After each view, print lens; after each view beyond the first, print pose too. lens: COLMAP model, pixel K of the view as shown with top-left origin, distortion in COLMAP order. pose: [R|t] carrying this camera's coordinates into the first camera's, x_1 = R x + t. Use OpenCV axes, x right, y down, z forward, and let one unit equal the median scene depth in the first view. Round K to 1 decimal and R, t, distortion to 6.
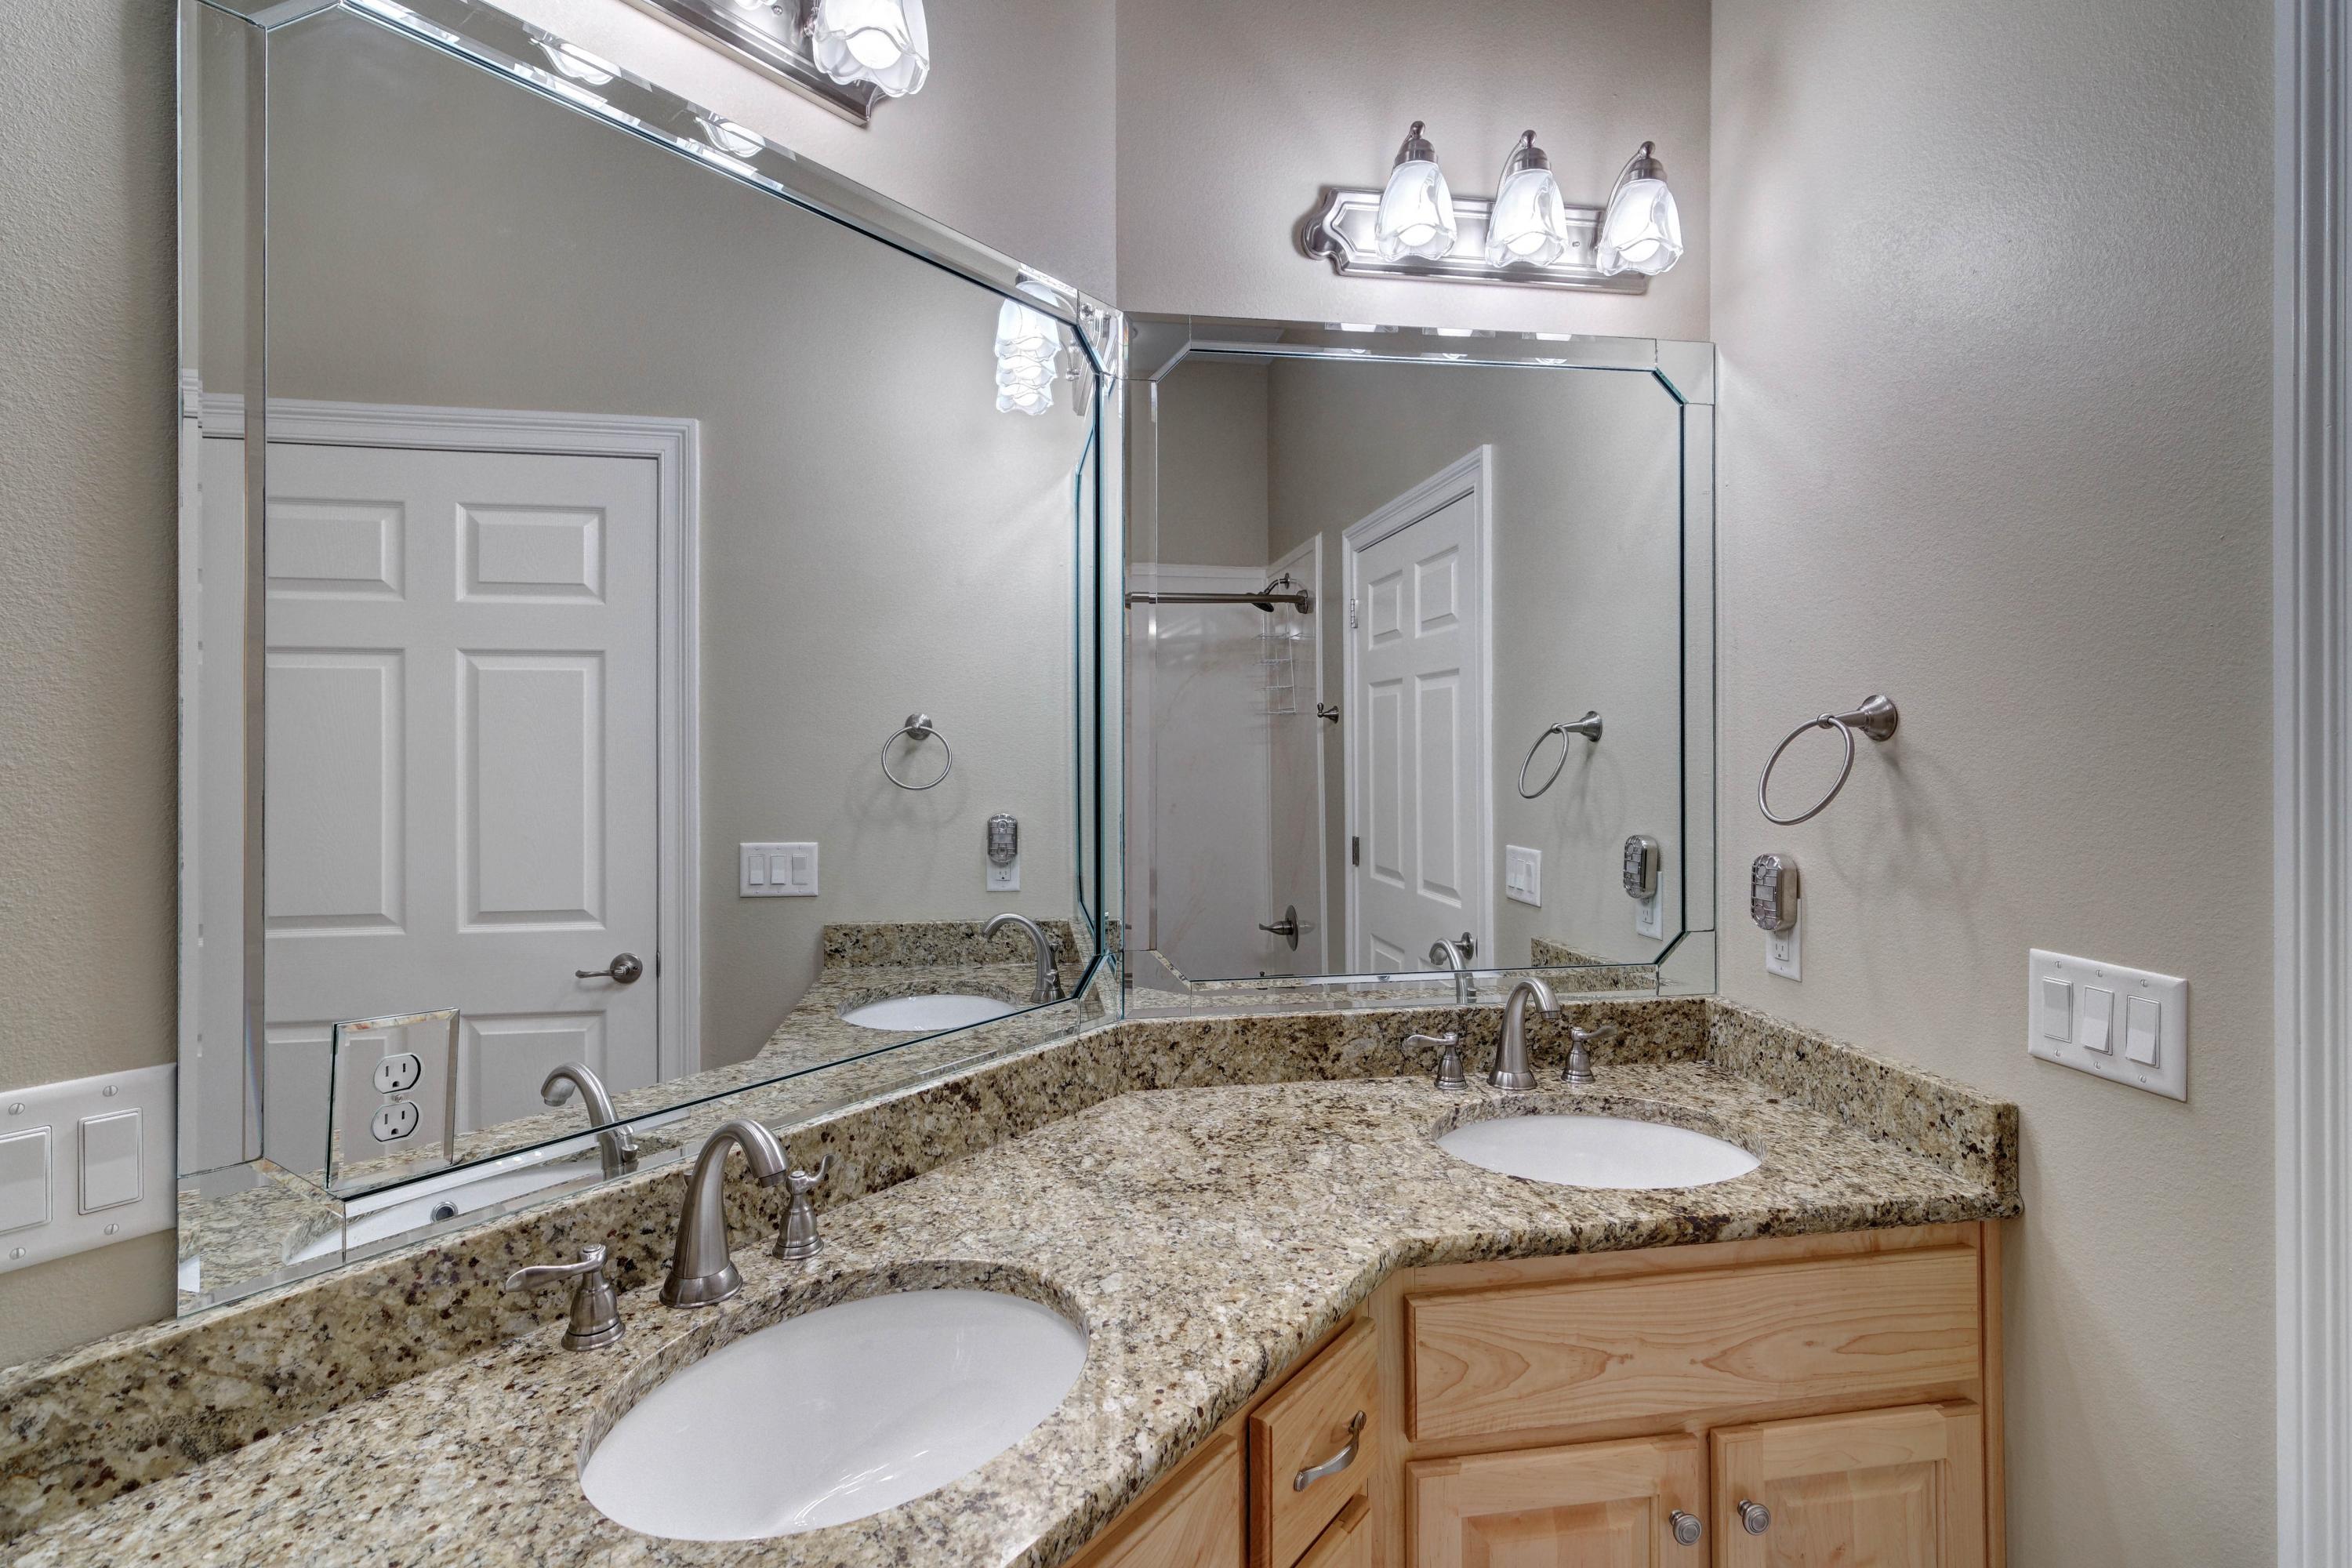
lens RADIAL K [[1127.3, 0, 1173.0], [0, 1127.3, 763.5], [0, 0, 1]] dist [0.004213, -0.002267]
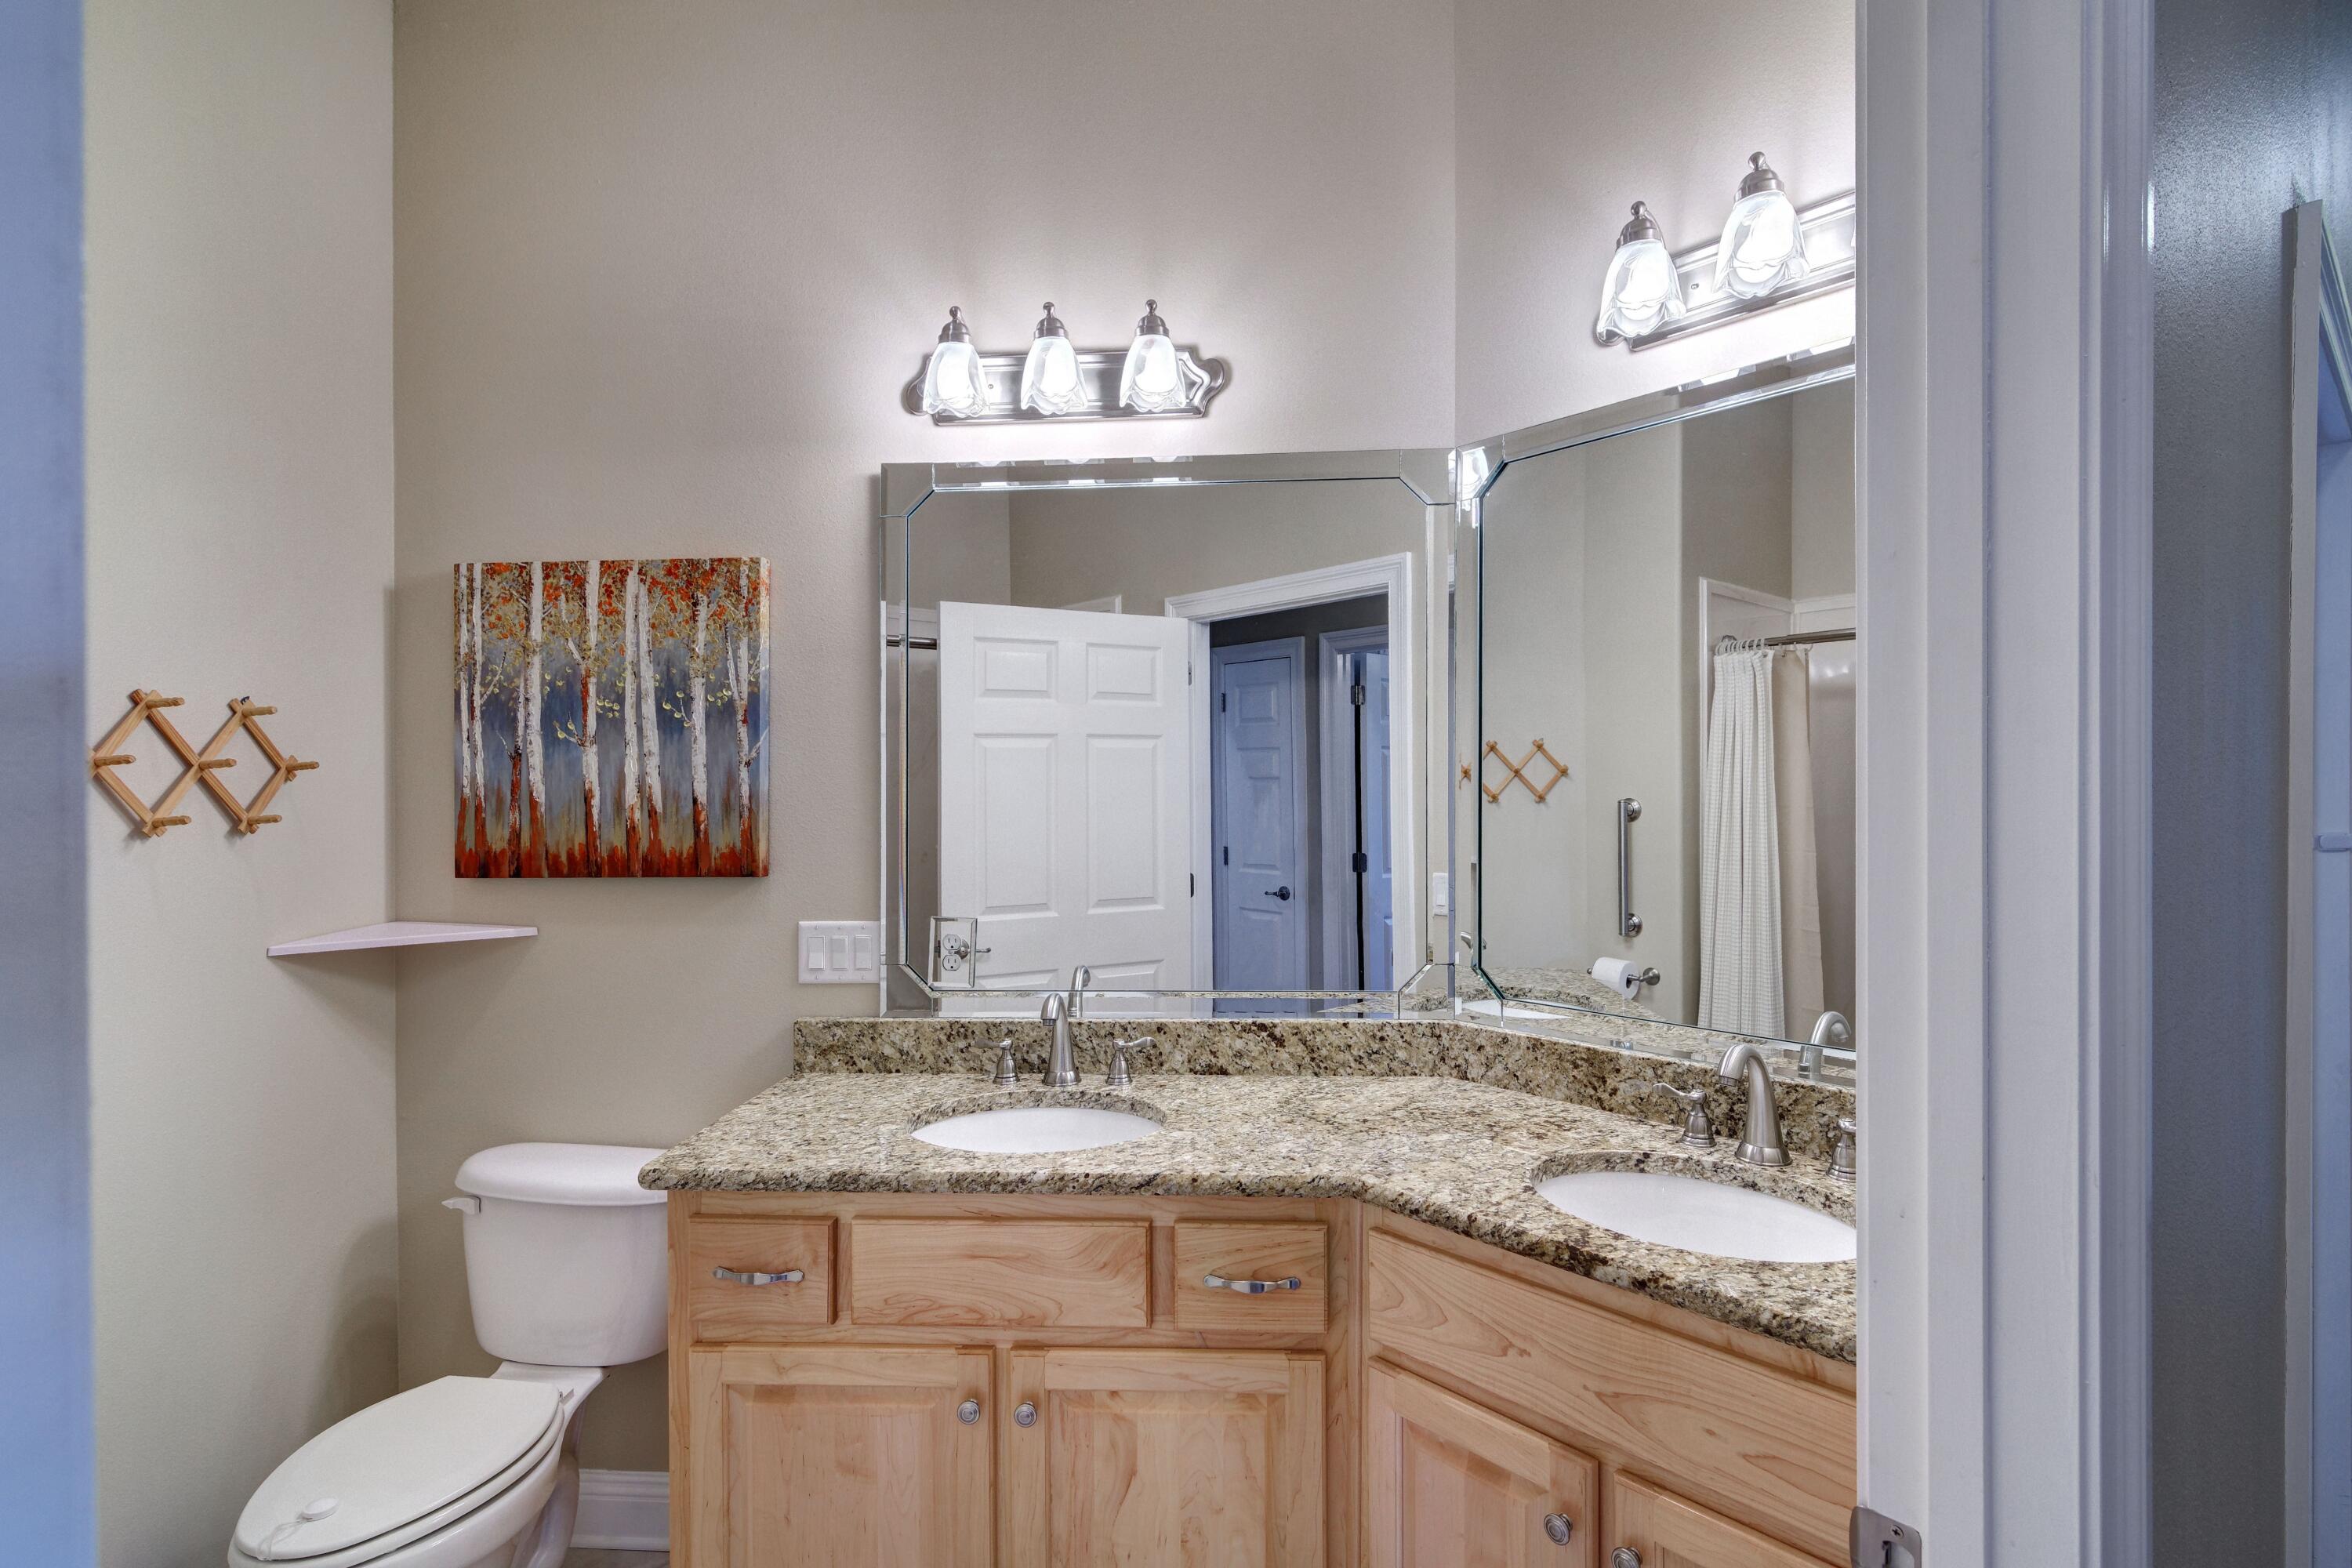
lens RADIAL K [[1103.7, 0, 1175.9], [0, 1103.7, 804.9], [0, 0, 1]] dist [0.000286, -0.000346]
pose [[0.548858, 0.011275, -0.835839, 0.960447], [-0.010924, 0.999920, 0.006315, -0.016188], [0.835844, 0.005665, 0.548938, 0.094021]]
